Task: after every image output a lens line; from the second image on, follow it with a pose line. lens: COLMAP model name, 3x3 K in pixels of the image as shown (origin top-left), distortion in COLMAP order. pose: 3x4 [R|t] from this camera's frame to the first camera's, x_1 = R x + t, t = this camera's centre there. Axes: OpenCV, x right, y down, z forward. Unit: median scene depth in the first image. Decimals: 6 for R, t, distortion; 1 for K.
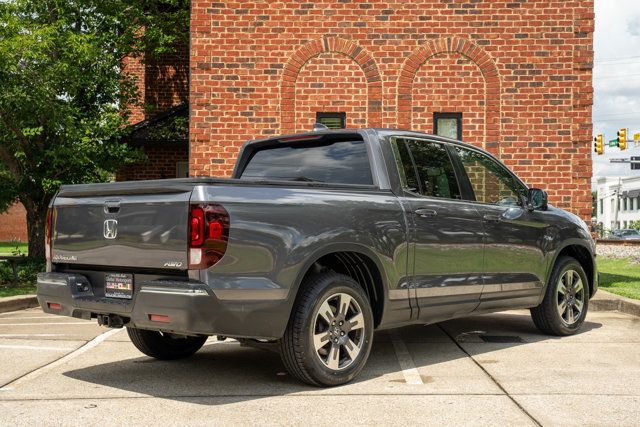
lens RADIAL K [[861.4, 0, 320.0], [0, 861.4, 213.5], [0, 0, 1]] dist [0.078090, 0.073769]
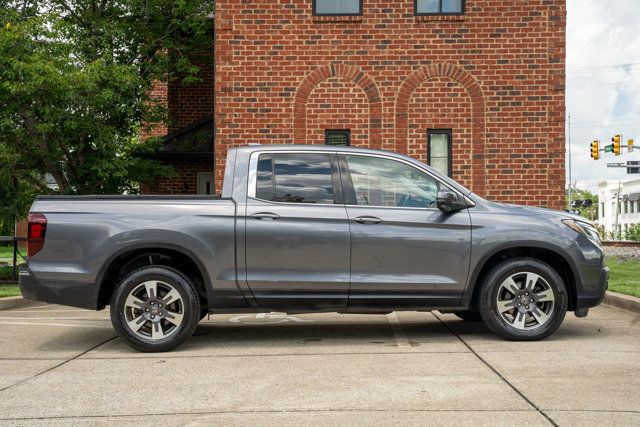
lens RADIAL K [[852.9, 0, 320.0], [0, 852.9, 213.5], [0, 0, 1]] dist [0.072839, 0.006361]
pose [[0.999948, -0.007196, -0.007173, -0.003307], [0.007153, 0.999957, -0.005976, 0.001495], [0.007215, 0.005925, 0.999956, -0.135623]]
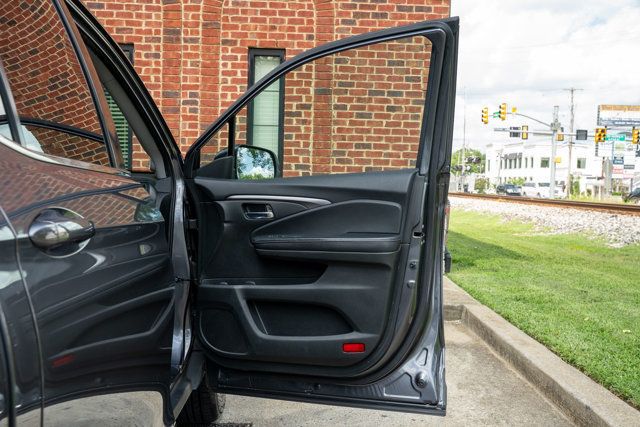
lens RADIAL K [[652.3, 0, 320.0], [0, 652.3, 213.5], [0, 0, 1]] dist [-0.007230, 0.019253]
pose [[0.998025, 0.017477, 0.060335, 0.162494], [-0.021803, 0.997180, 0.071808, -0.011777], [-0.058910, -0.072982, 0.995592, 0.403547]]
